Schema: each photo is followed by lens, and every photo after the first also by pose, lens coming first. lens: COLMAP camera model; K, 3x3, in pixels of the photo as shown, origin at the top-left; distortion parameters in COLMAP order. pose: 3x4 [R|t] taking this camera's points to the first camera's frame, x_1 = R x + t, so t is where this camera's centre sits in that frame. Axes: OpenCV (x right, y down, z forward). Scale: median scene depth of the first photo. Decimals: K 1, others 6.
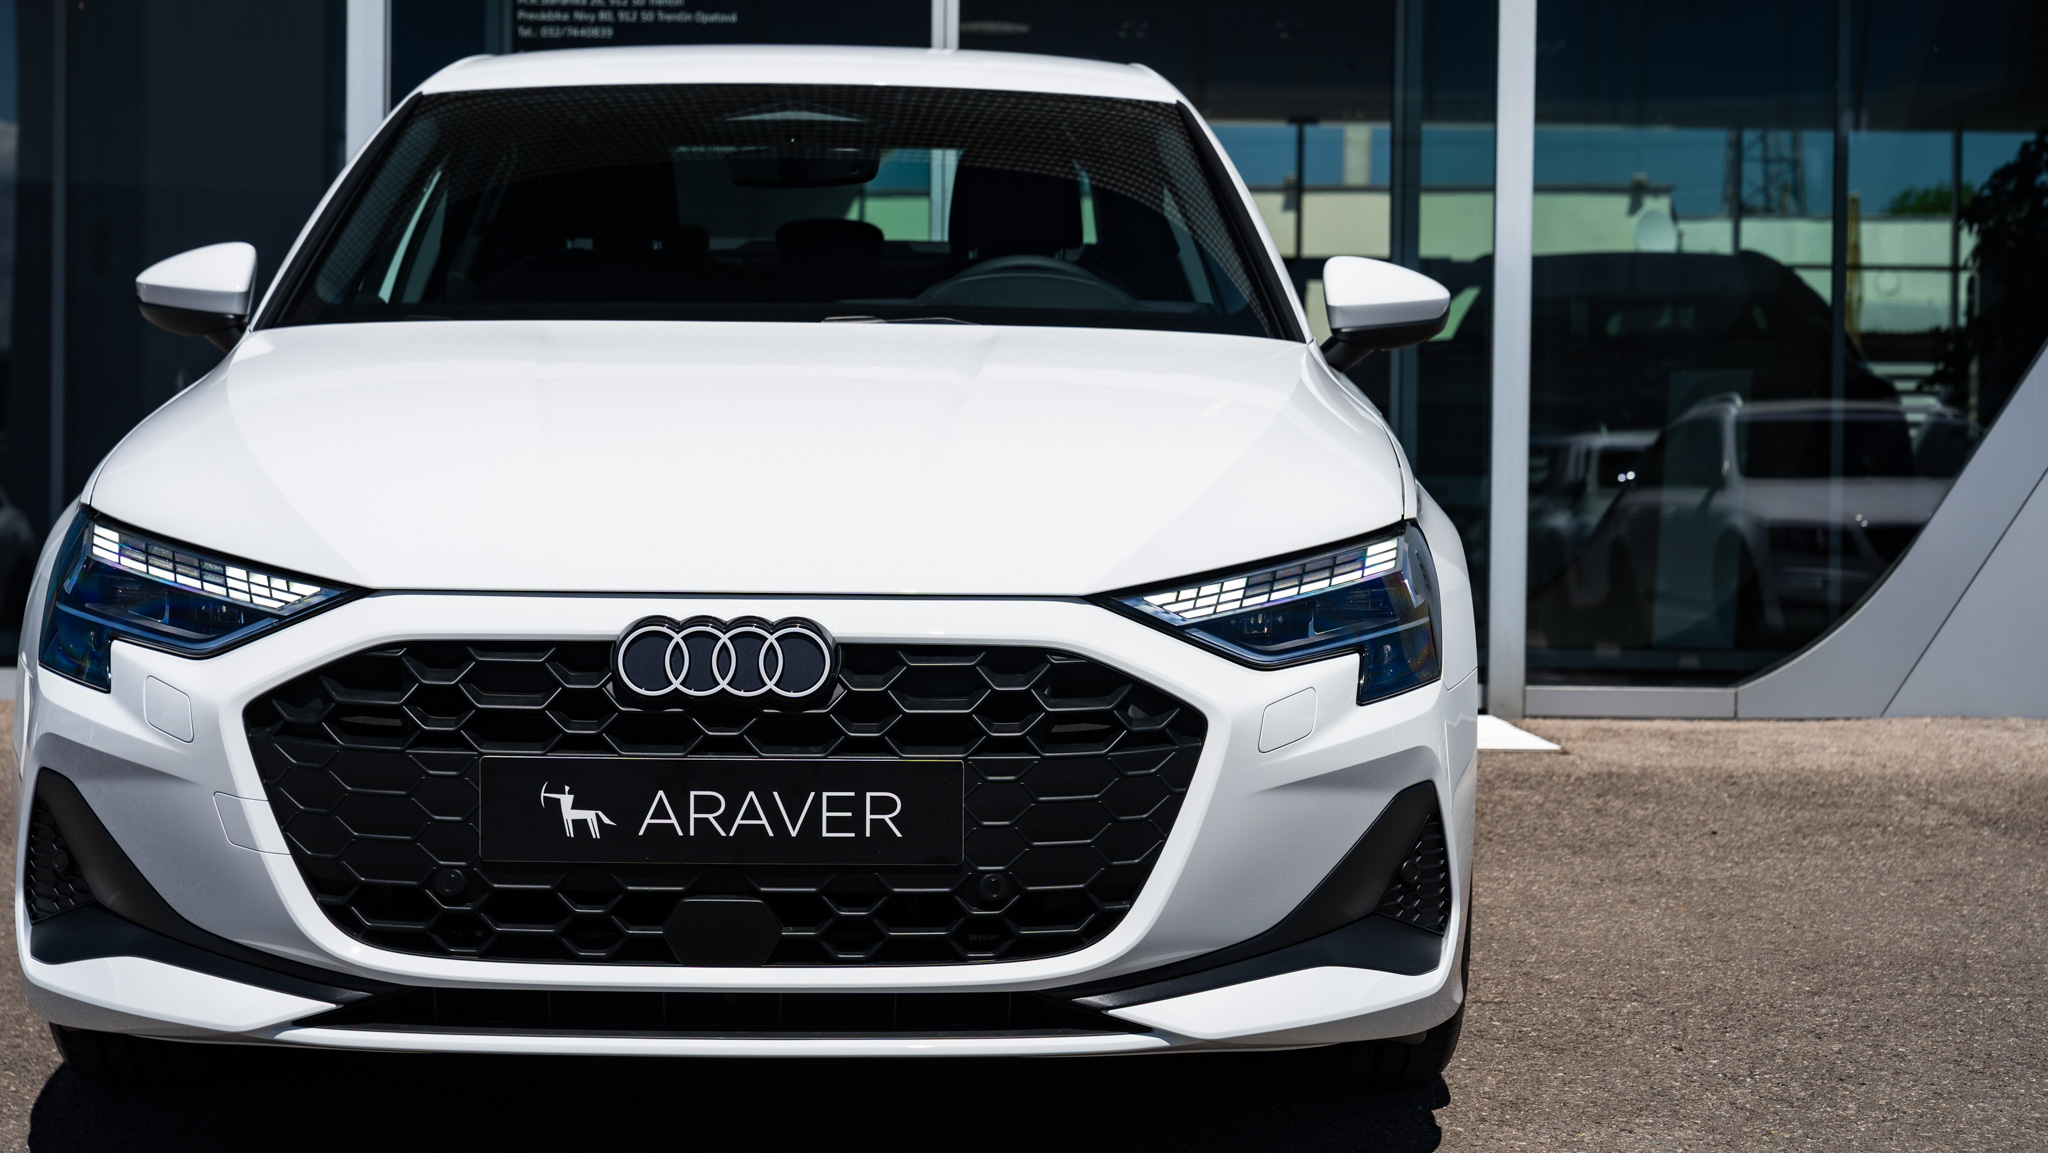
lens RADIAL K [[3802.0, 0, 1024.9], [0, 3802.0, 578.1], [0, 0, 1]] dist [0.020157, 0.000000]
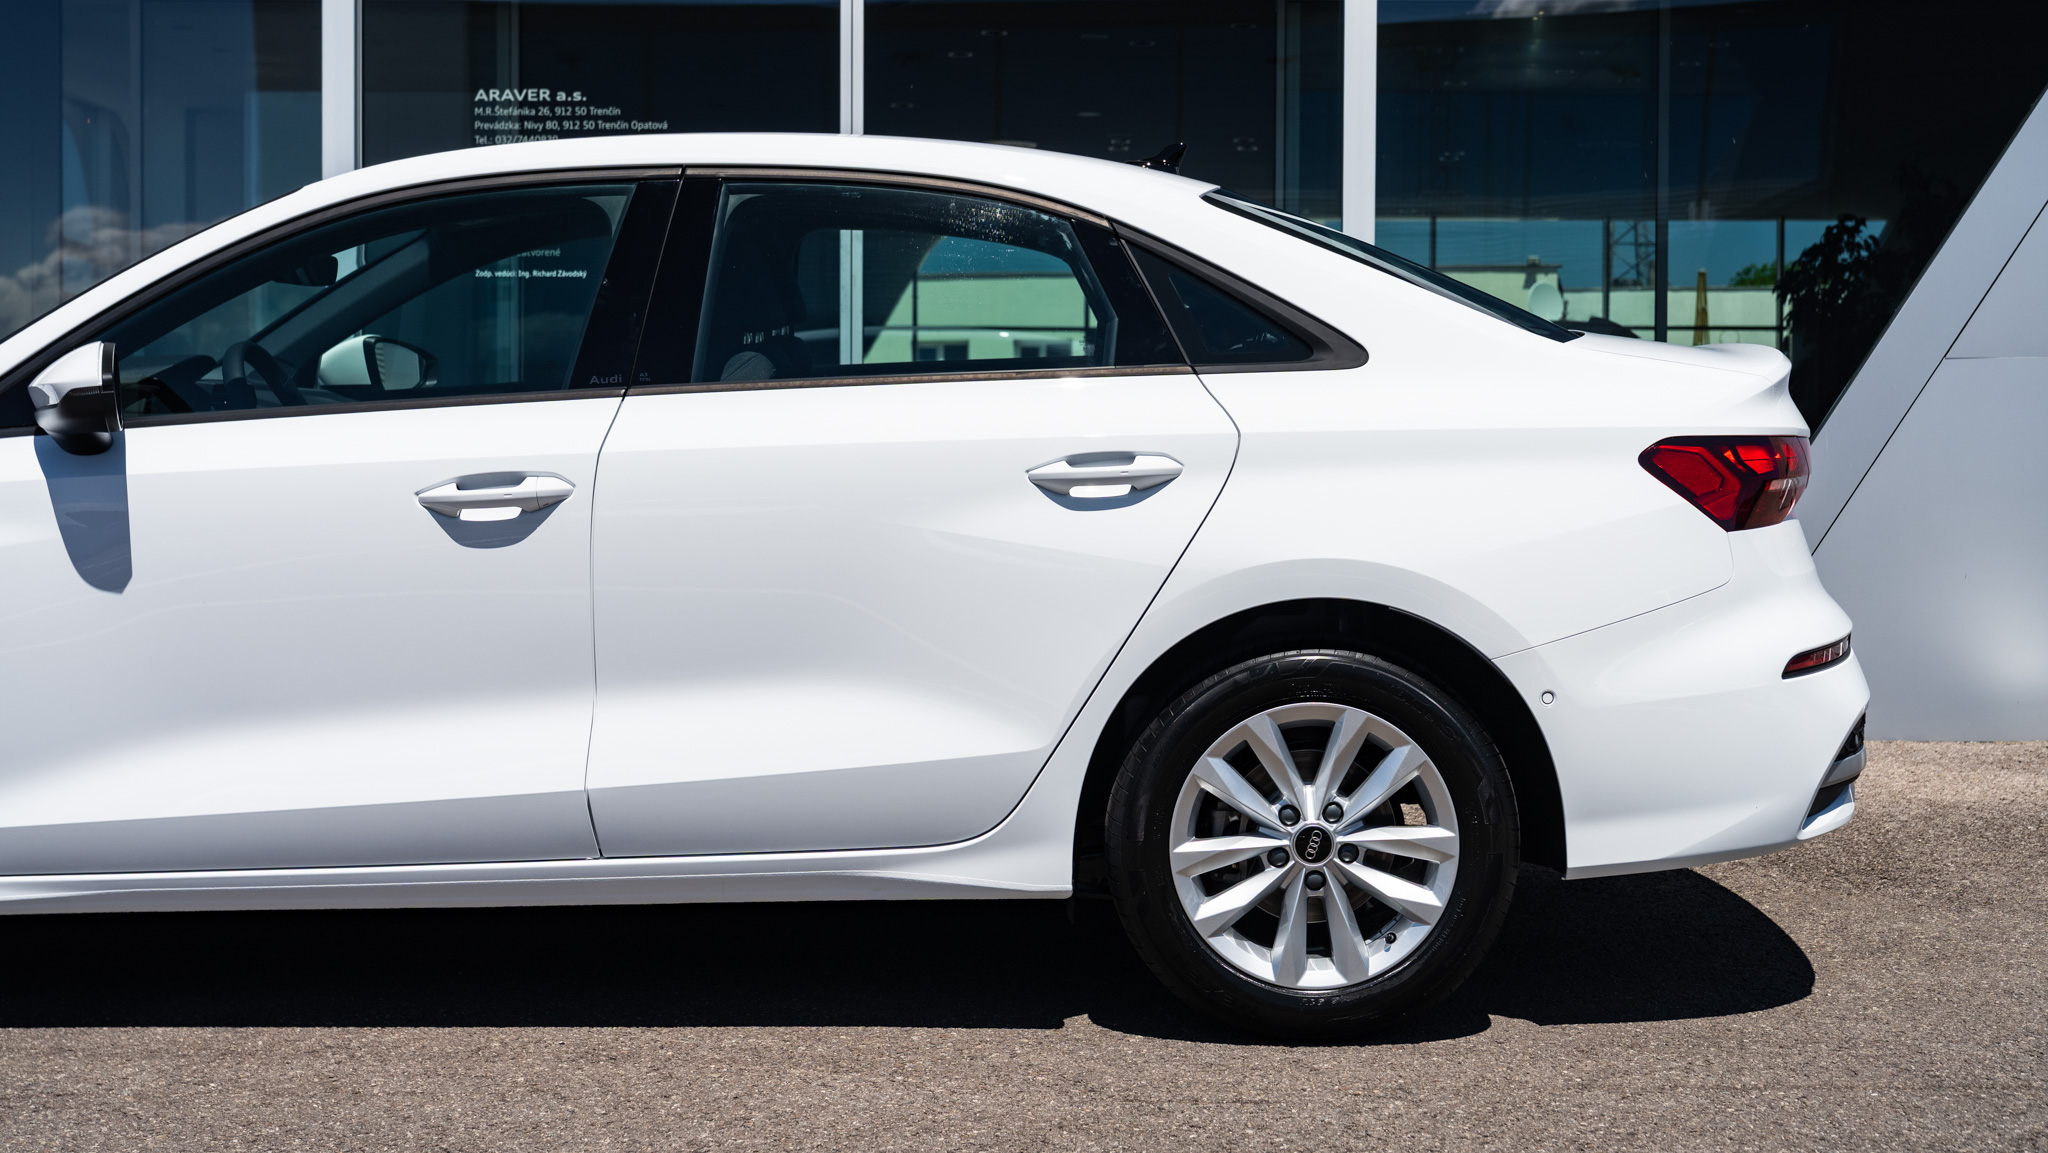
lens RADIAL K [[2889.1, 0, 1021.9], [0, 2889.1, 567.2], [0, 0, 1]] dist [0.016735, 0.000000]
pose [[0.999777, -0.008081, -0.019503, 0.074618], [0.008075, 0.999967, -0.000415, -0.024876], [0.019505, 0.000257, 0.999810, 0.239849]]
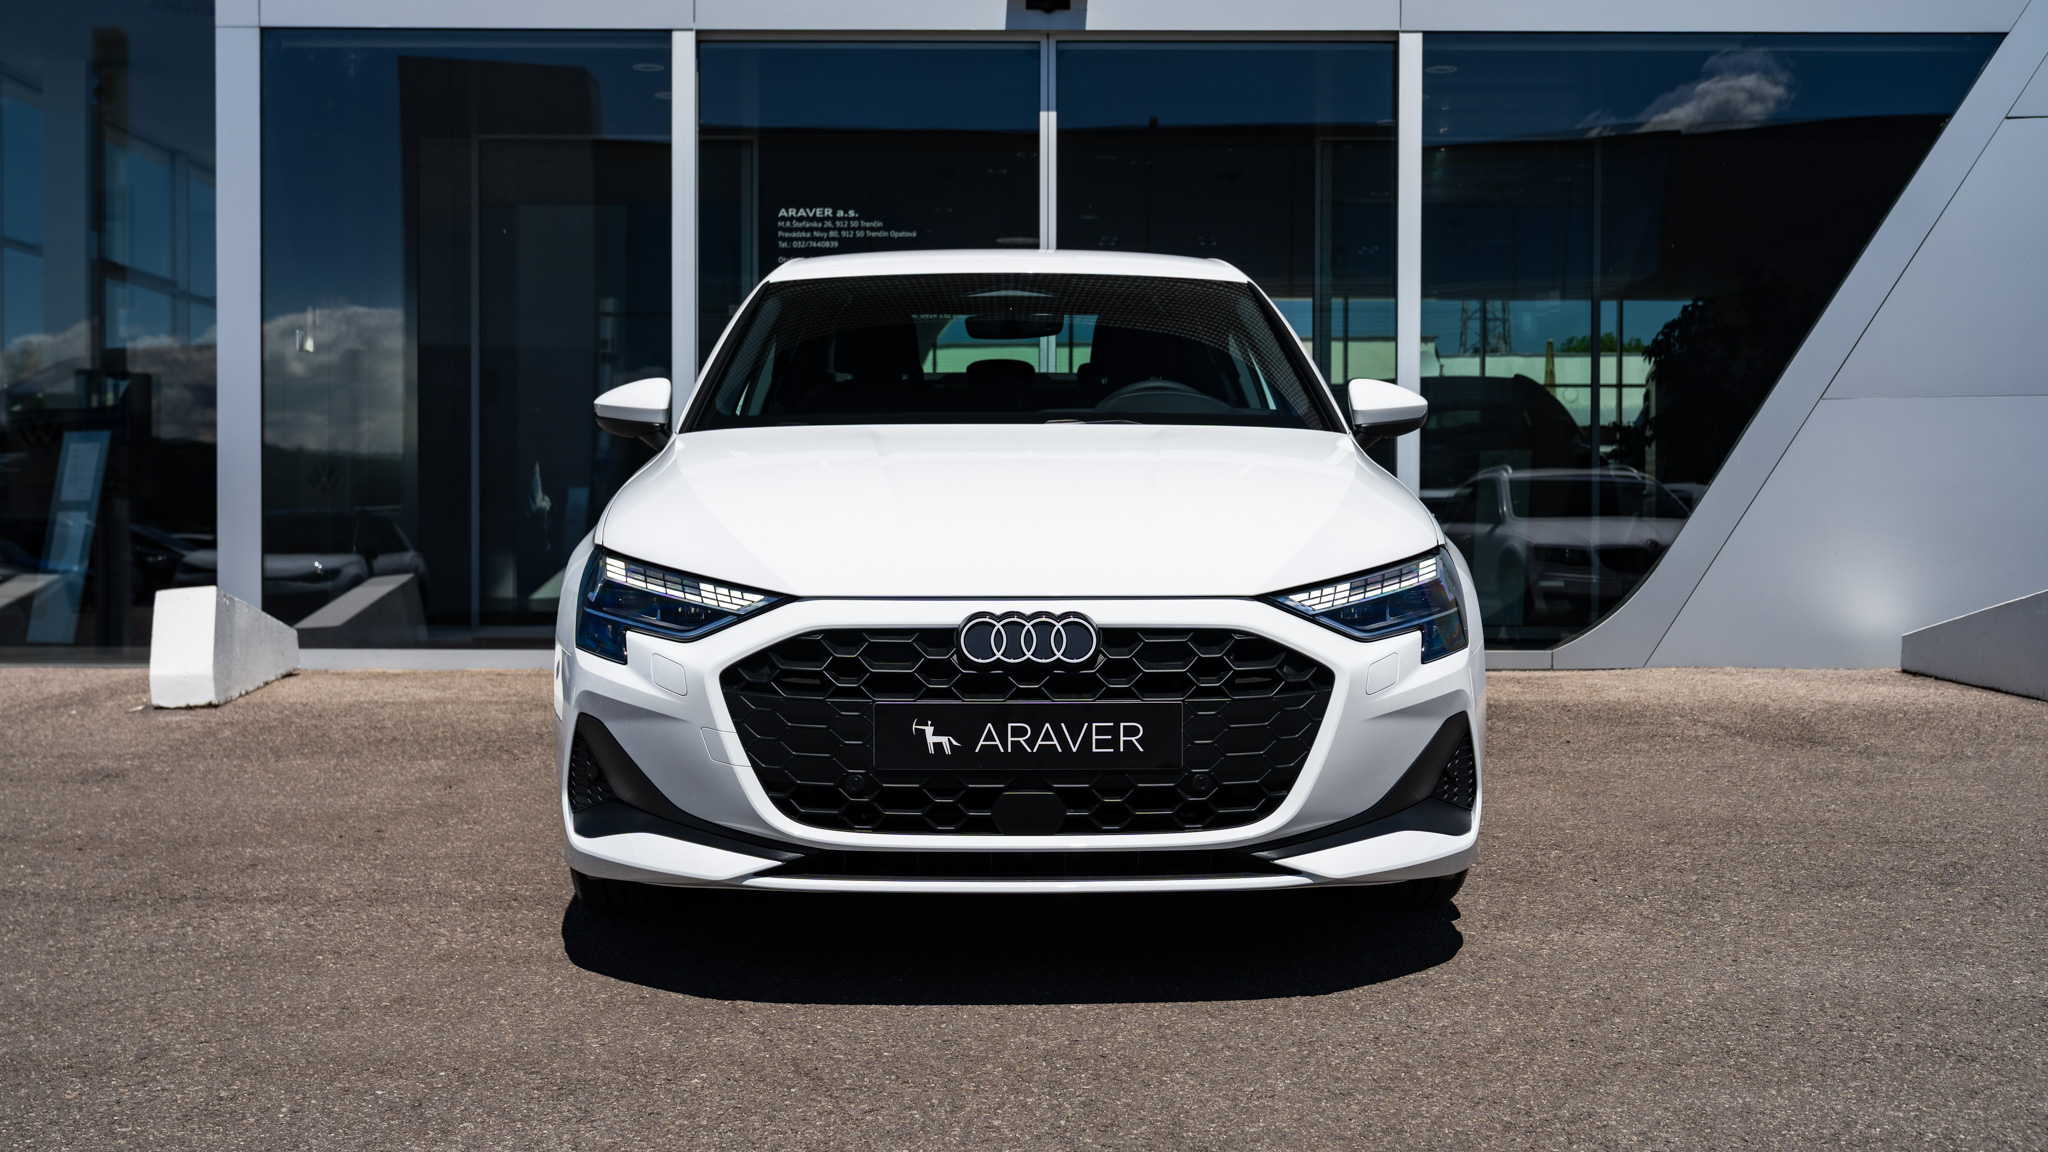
lens RADIAL K [[2379.9, 0, 1018.7], [0, 2379.9, 582.5], [0, 0, 1]] dist [0.002569, 0.000000]
pose [[0.999940, -0.010957, 0.000053, -0.057616], [0.010957, 0.999939, -0.001553, -0.000261], [-0.000036, 0.001554, 0.999999, 0.014454]]
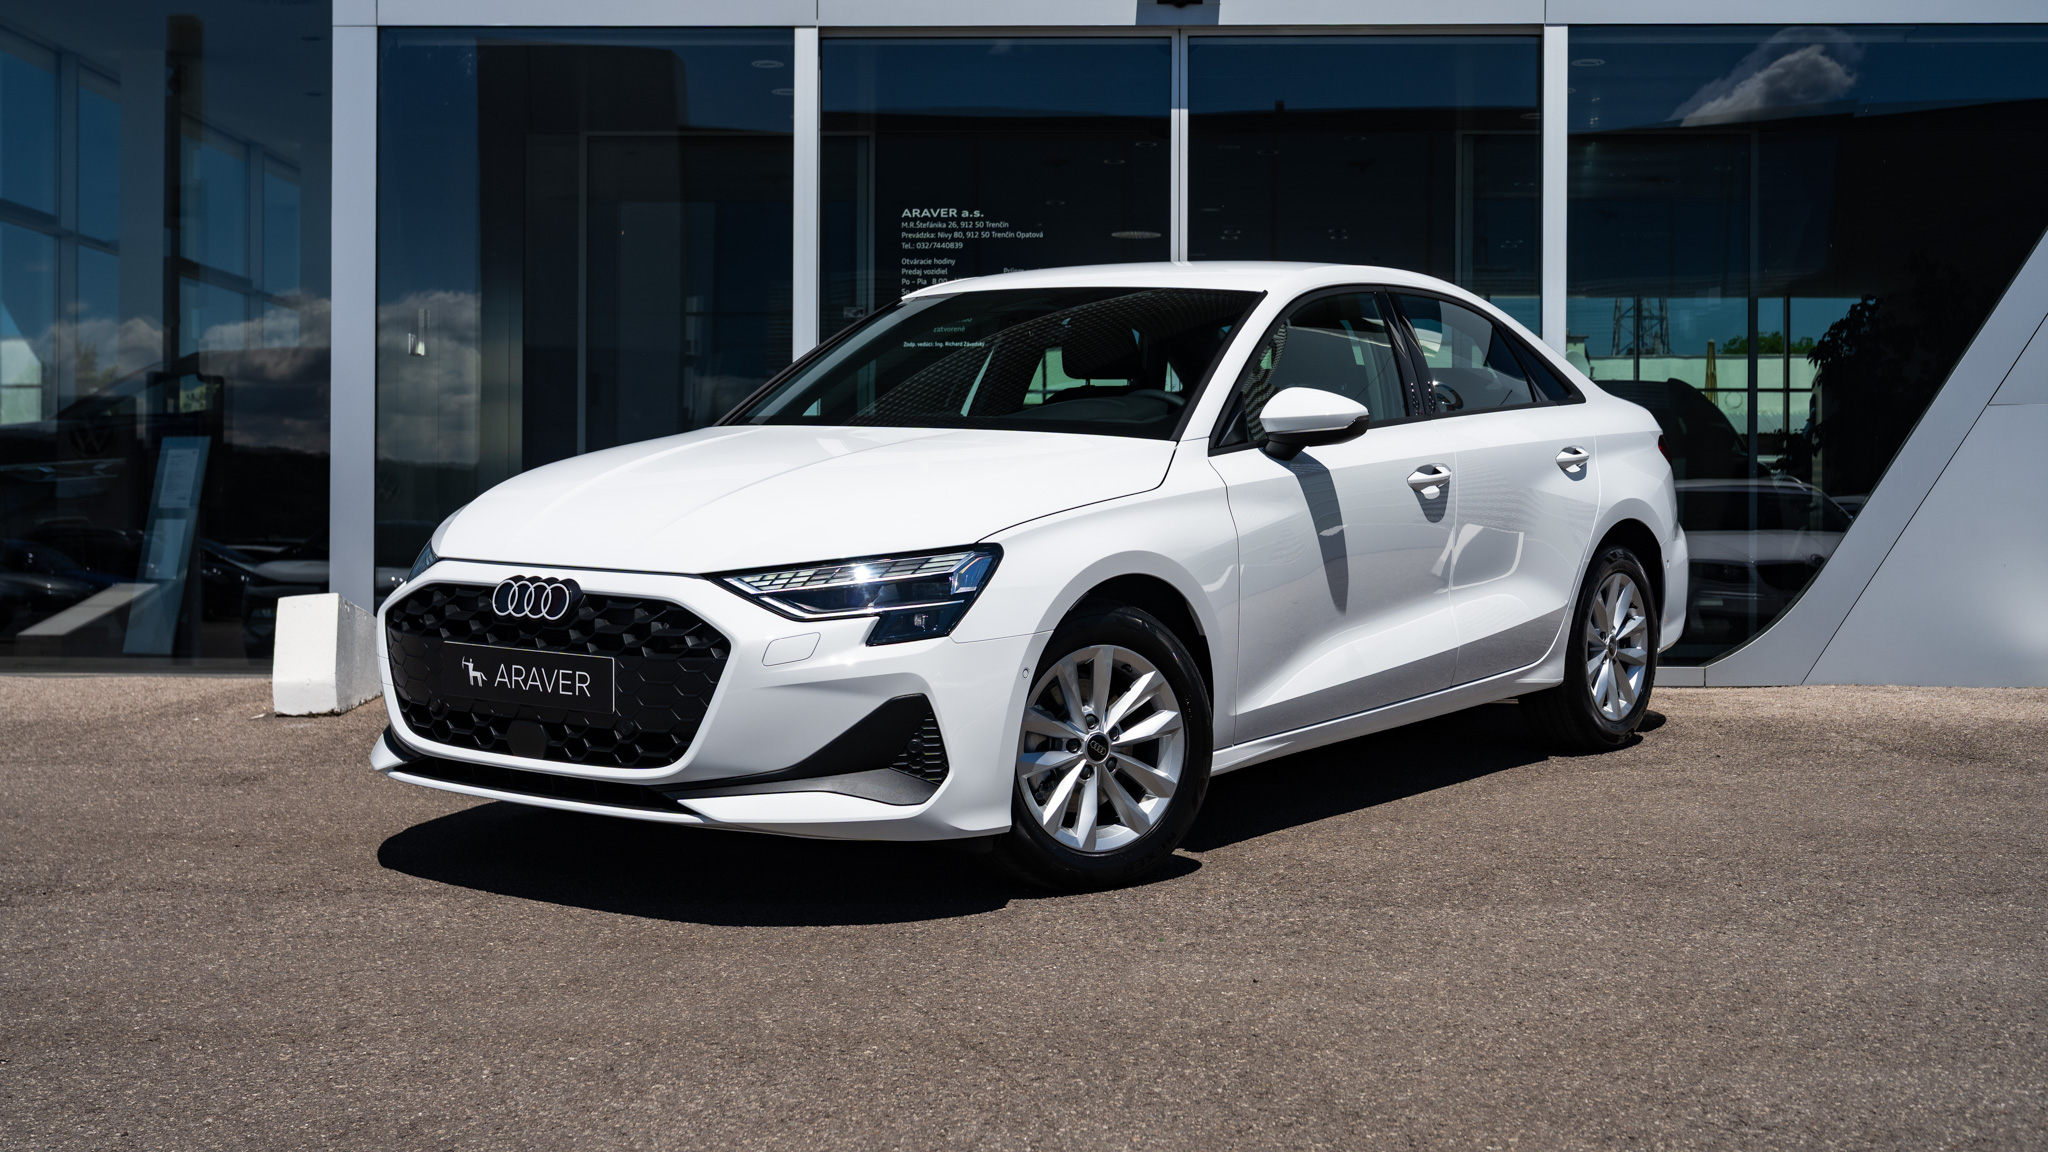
lens RADIAL K [[2595.5, 0, 1025.3], [0, 2595.5, 554.3], [0, 0, 1]] dist [0.004674, 0.000000]
pose [[0.999202, -0.007897, -0.039151, -0.071193], [0.007081, 0.999755, -0.020954, 0.006505], [0.039307, 0.020660, 0.999014, -0.077768]]
